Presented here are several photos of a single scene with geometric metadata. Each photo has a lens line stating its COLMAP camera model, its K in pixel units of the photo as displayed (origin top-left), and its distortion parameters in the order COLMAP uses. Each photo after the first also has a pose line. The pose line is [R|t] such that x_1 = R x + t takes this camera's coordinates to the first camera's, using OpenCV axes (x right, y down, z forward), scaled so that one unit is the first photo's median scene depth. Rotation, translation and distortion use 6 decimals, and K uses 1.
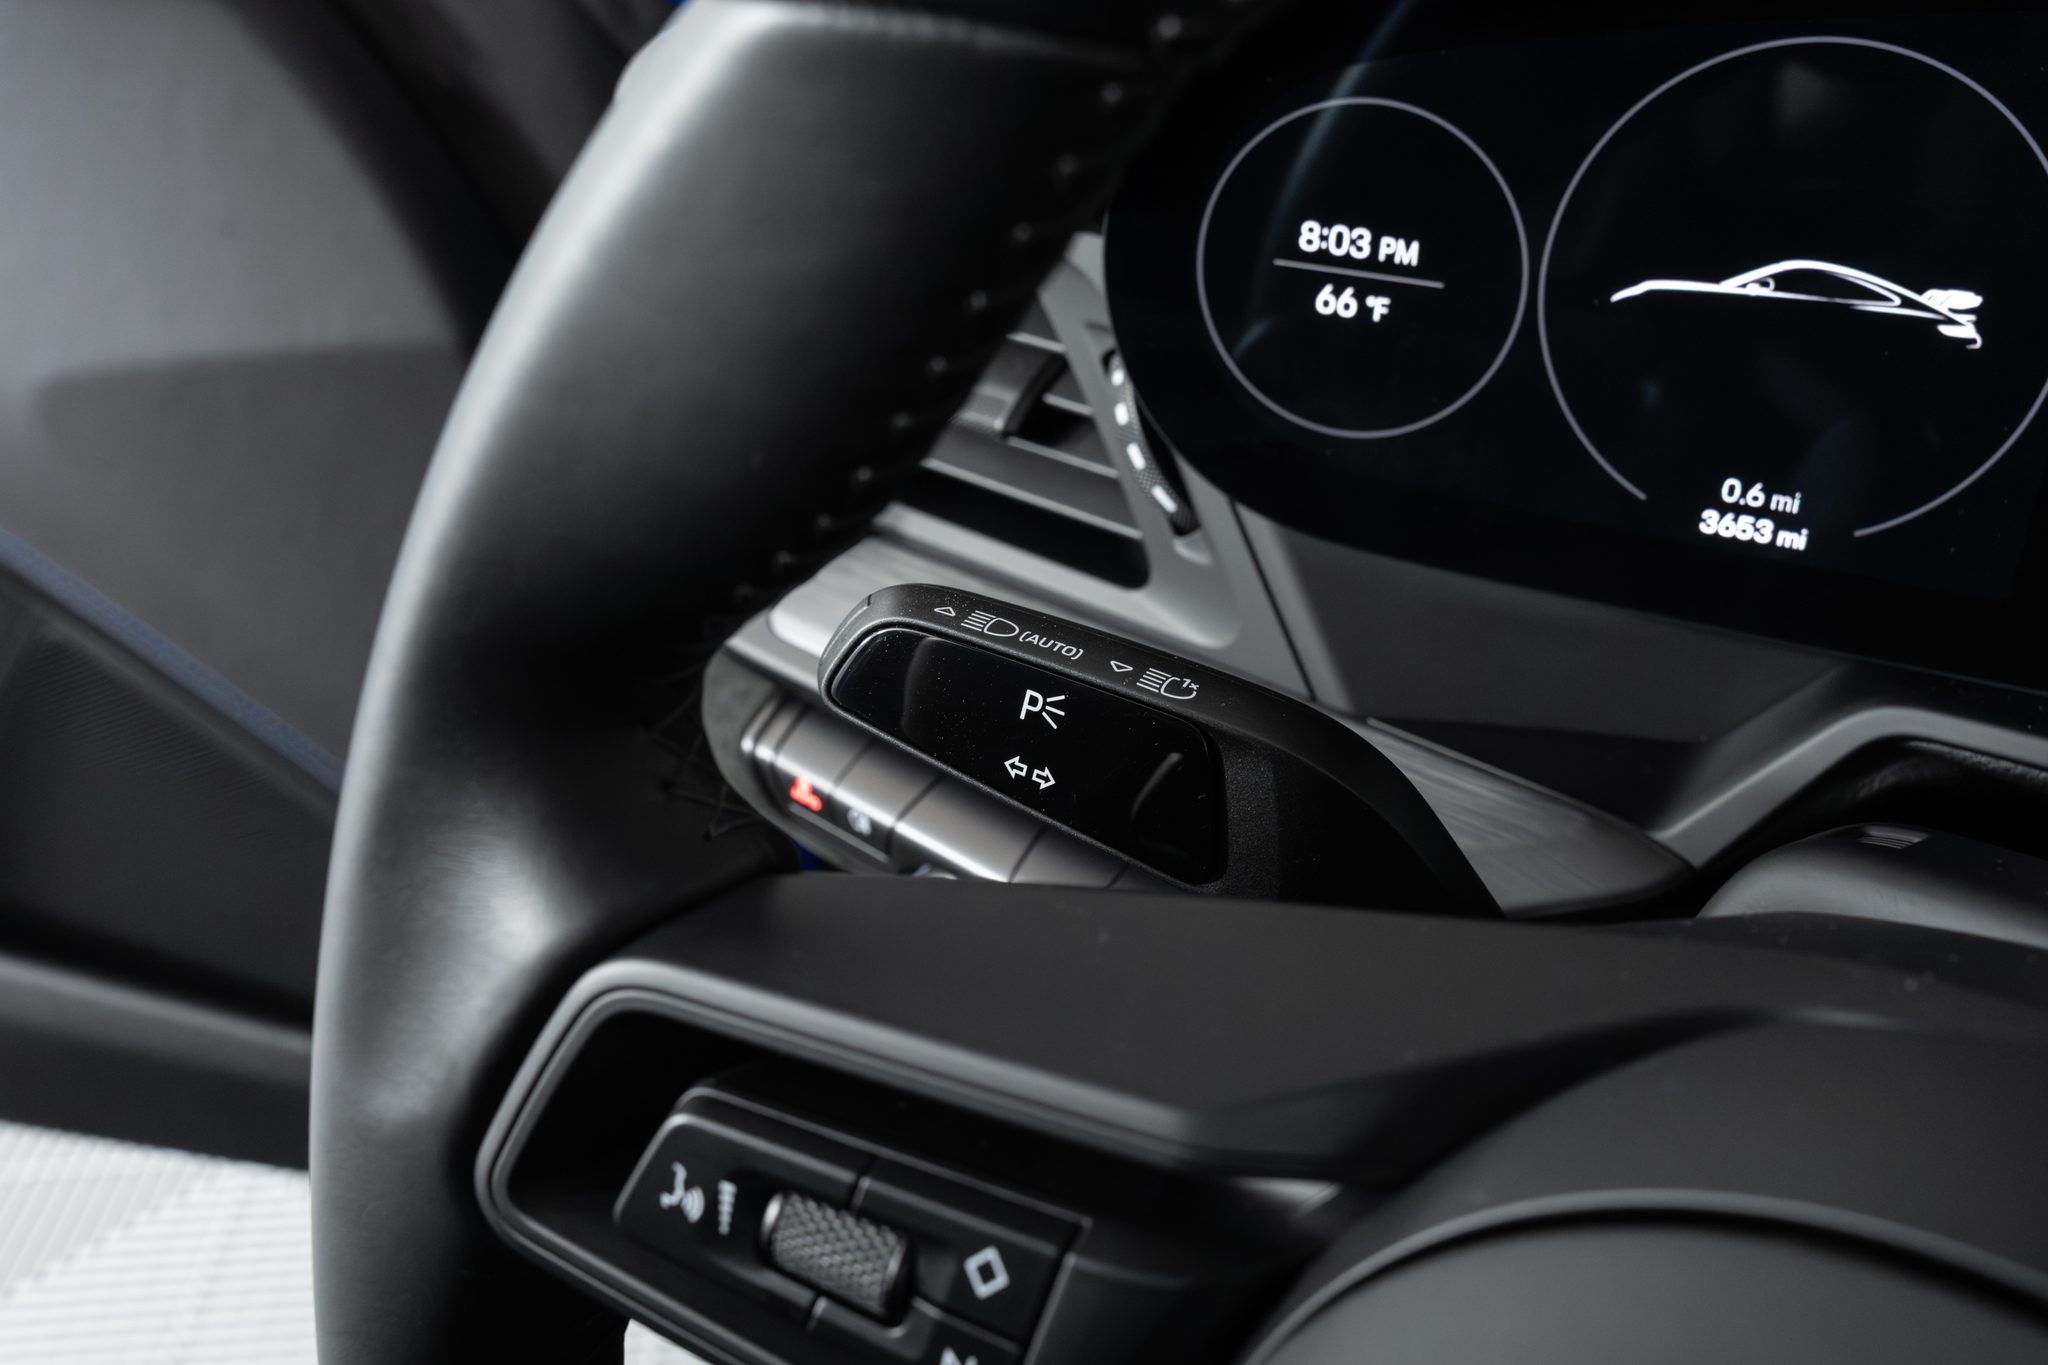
lens RADIAL K [[2002.0, 0, 1061.8], [0, 2002.0, 711.6], [0, 0, 1]] dist [0.005682, 0.025524]
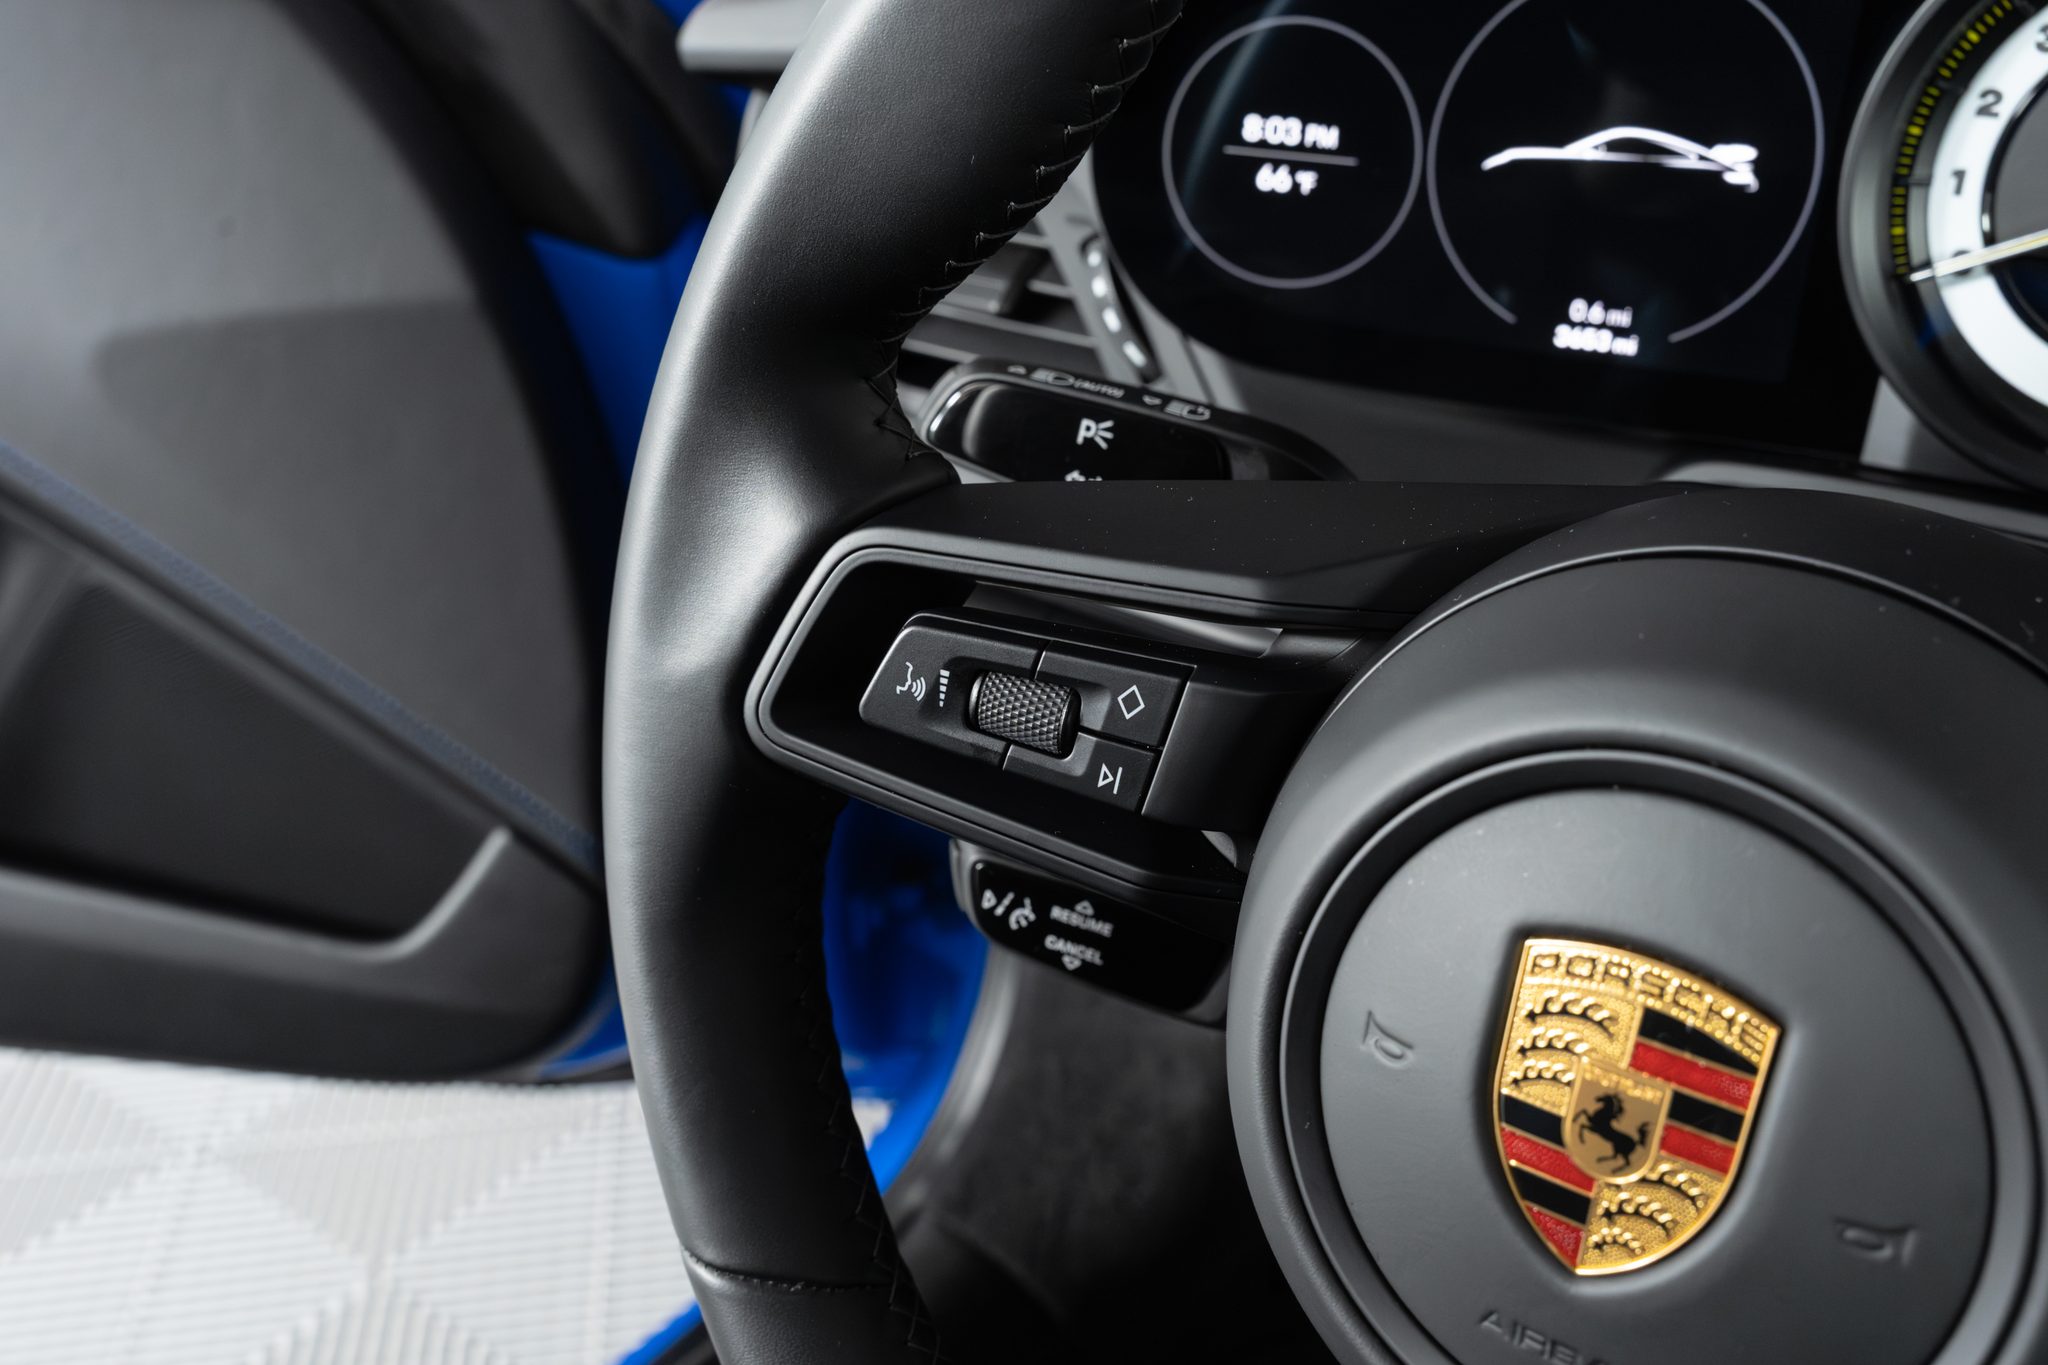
lens RADIAL K [[2002.0, 0, 1061.8], [0, 2002.0, 711.6], [0, 0, 1]] dist [0.005682, 0.025524]
pose [[0.996539, -0.031484, 0.076935, -0.114117], [0.034400, 0.998728, -0.036866, 0.188925], [-0.075677, 0.039385, 0.996354, -0.276682]]
